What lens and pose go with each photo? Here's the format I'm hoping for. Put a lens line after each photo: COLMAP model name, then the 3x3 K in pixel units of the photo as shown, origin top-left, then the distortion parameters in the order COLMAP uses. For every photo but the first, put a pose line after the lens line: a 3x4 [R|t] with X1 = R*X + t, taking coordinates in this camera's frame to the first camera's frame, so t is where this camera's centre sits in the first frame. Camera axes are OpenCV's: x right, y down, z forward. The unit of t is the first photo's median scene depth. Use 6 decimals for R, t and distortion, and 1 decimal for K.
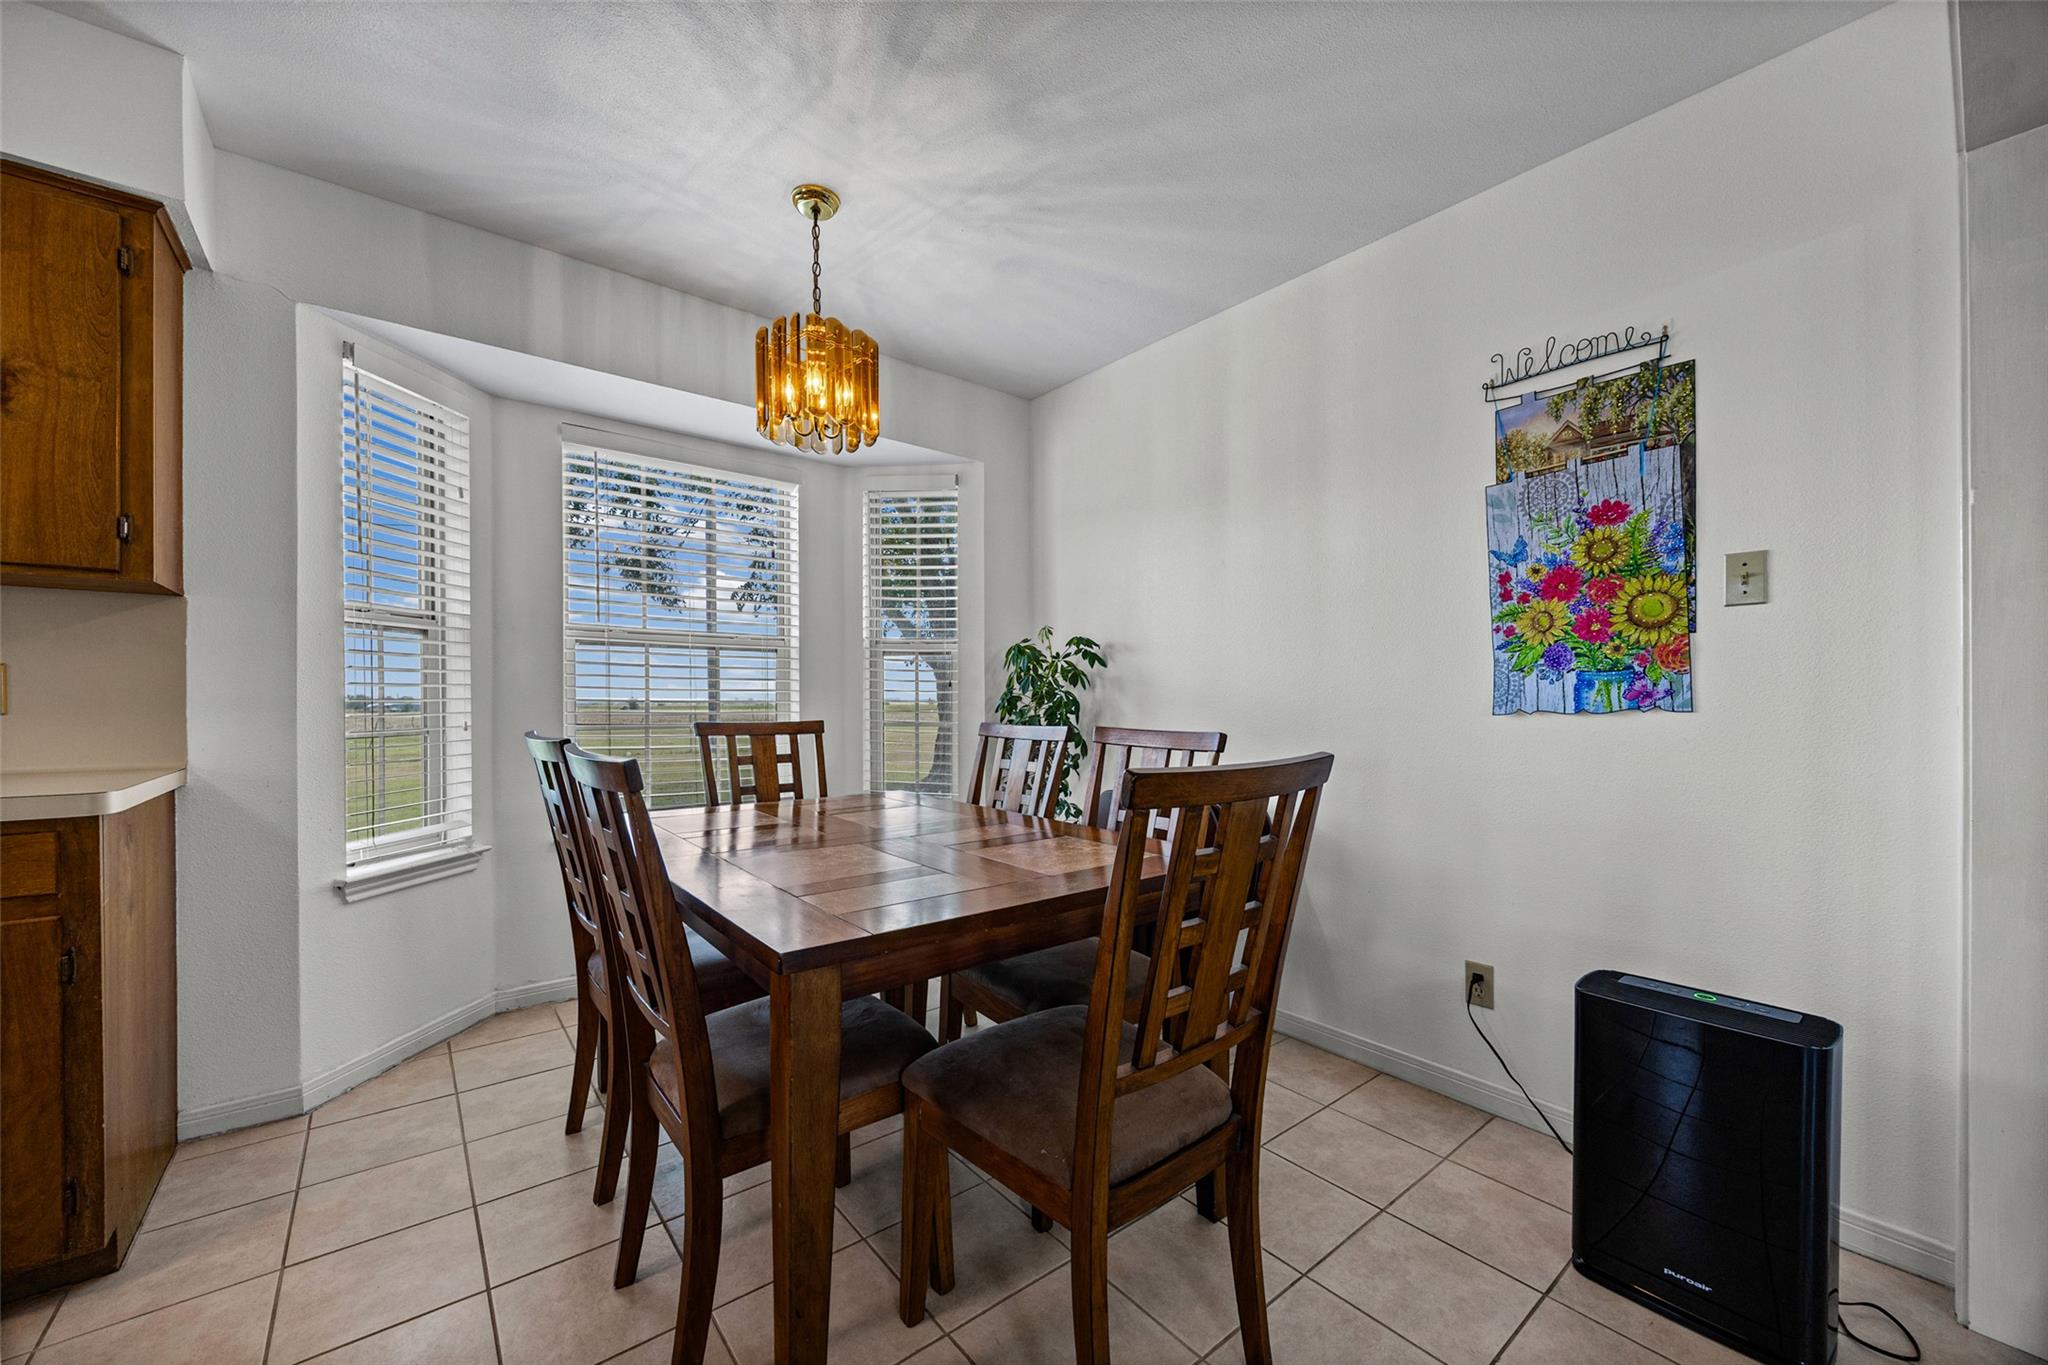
lens RADIAL K [[789.2, 0, 1026.8], [0, 789.2, 689.6], [0, 0, 1]] dist [0.000426, -0.000149]
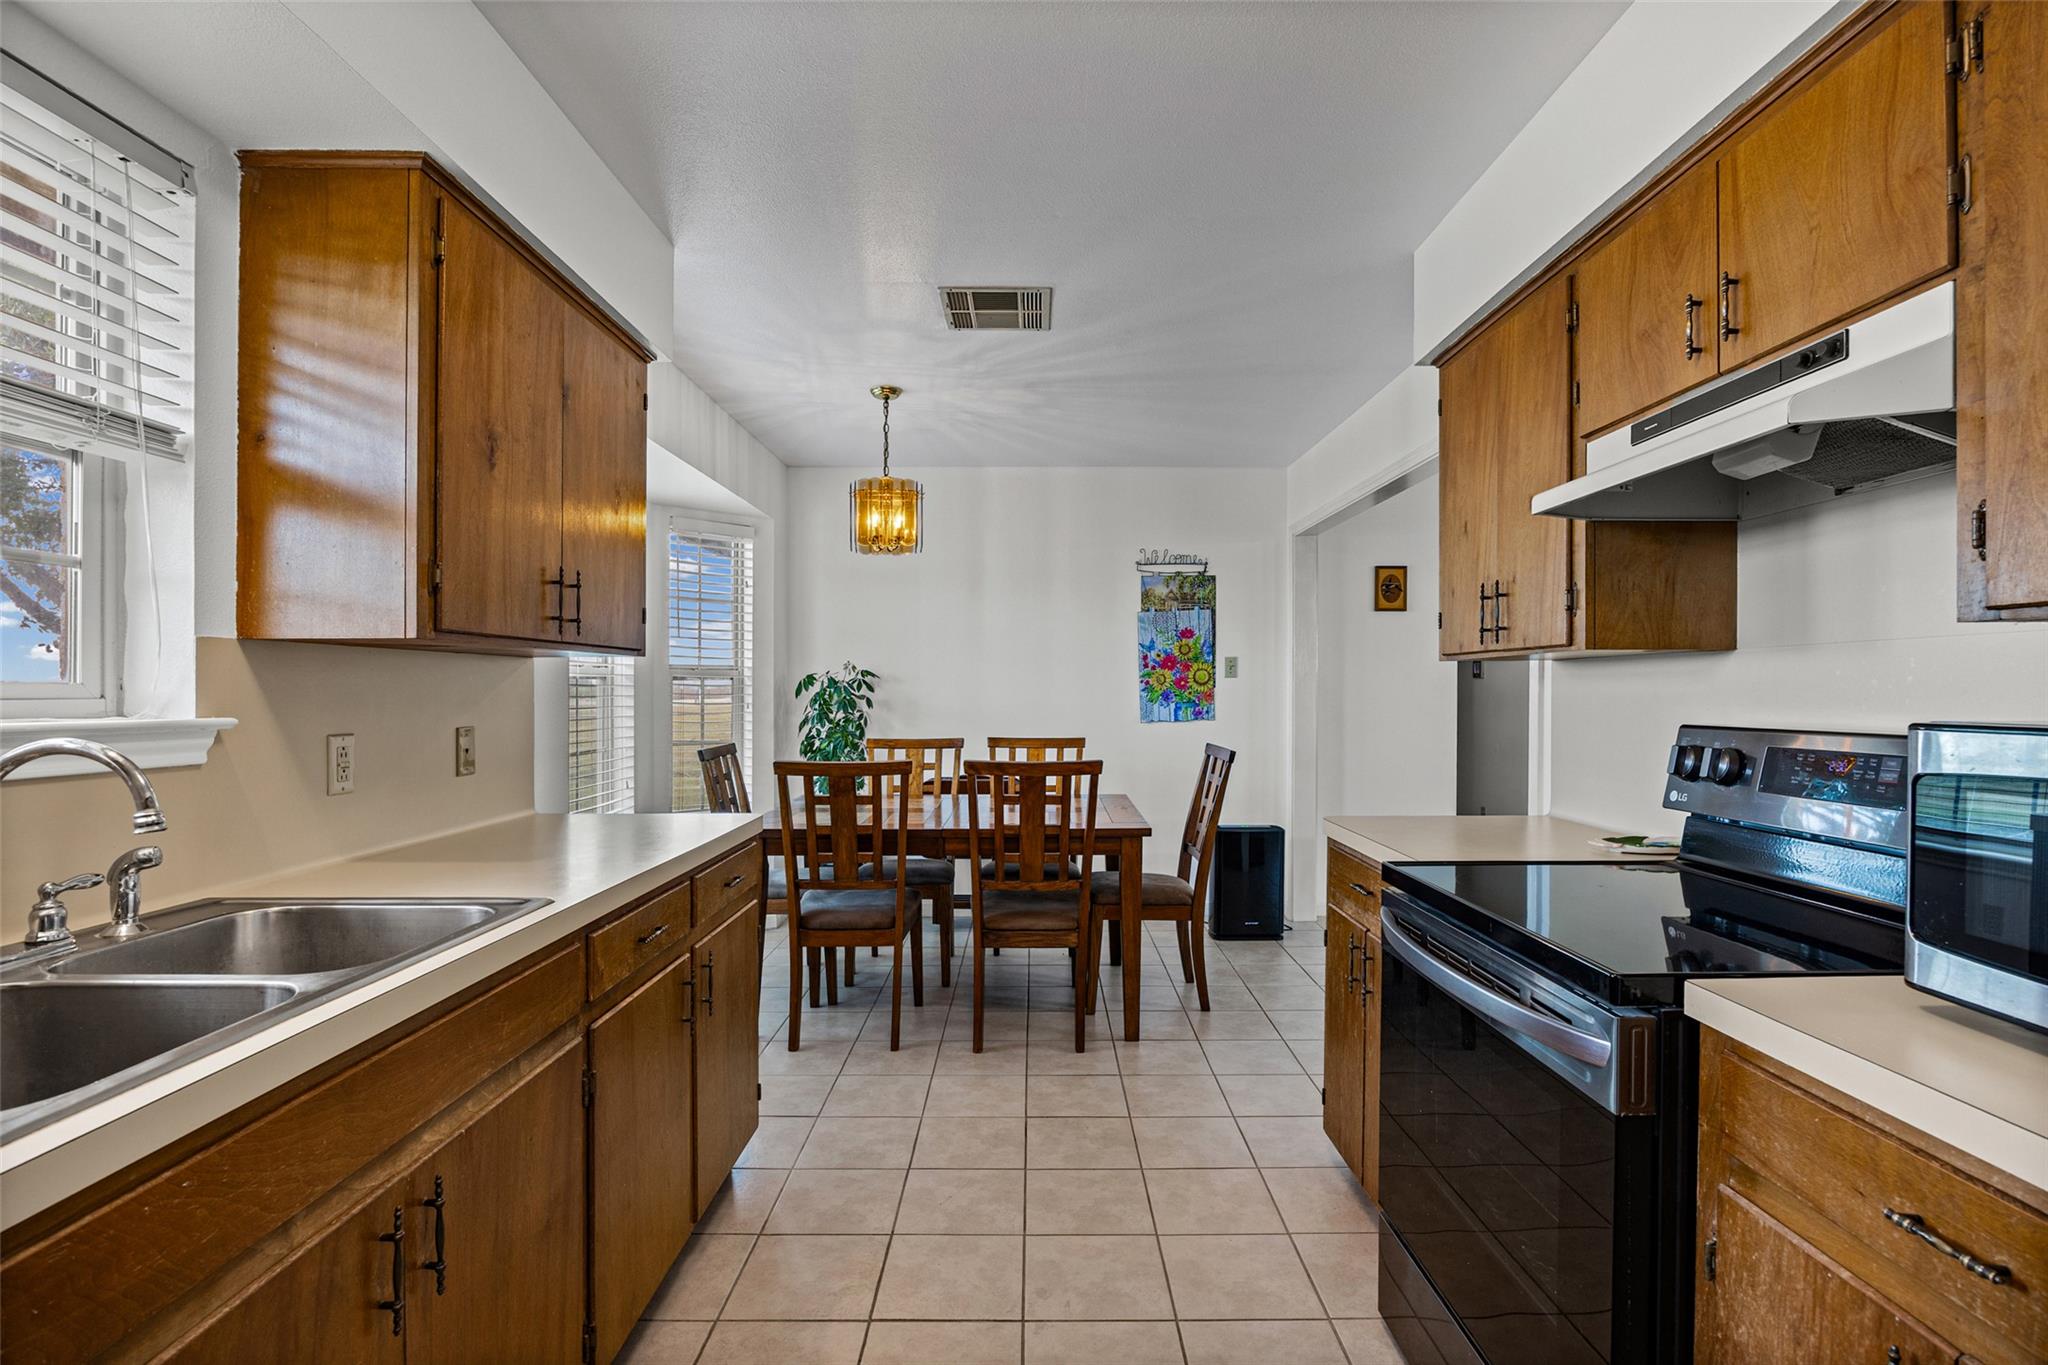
lens RADIAL K [[1012.7, 0, 1025.3], [0, 1012.7, 686.0], [0, 0, 1]] dist [-0.000584, -0.000006]
pose [[0.620244, -0.002391, 0.784405, -1.815610], [-0.003478, 0.999977, 0.005798, -0.085062], [-0.784401, -0.006324, 0.620222, -0.443303]]
